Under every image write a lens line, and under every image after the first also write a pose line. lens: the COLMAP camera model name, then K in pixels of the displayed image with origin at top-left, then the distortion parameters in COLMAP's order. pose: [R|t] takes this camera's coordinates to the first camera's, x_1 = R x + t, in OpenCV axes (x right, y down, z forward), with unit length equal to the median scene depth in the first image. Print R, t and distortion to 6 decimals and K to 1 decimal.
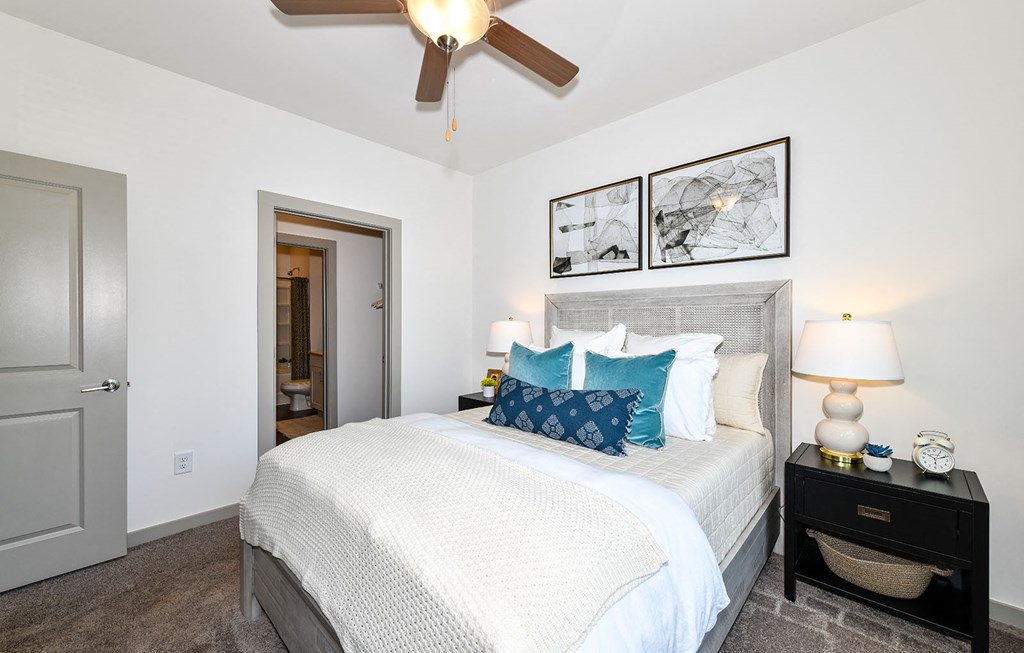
lens RADIAL K [[397.4, 0, 512.0], [0, 397.4, 326.5], [0, 0, 1]] dist [-0.000158, -0.000053]
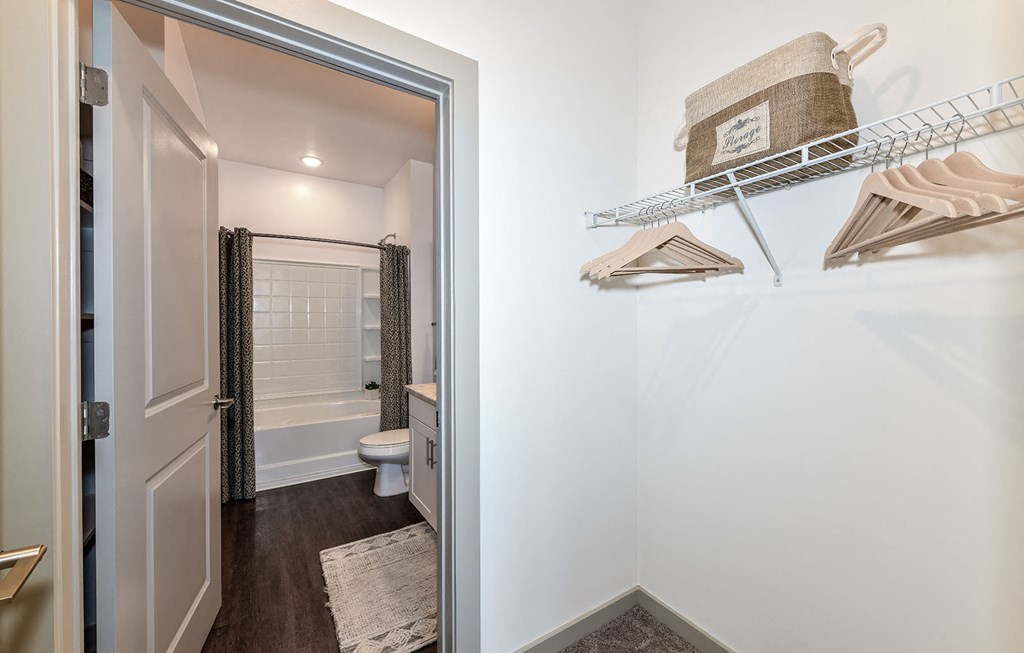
lens RADIAL K [[397.4, 0, 512.0], [0, 397.4, 326.5], [0, 0, 1]] dist [-0.000158, -0.000053]
pose [[0.972336, 0.004452, -0.233546, -0.240013], [-0.003533, 0.999984, 0.004352, -0.010650], [0.233562, -0.003407, 0.972336, 0.492052]]
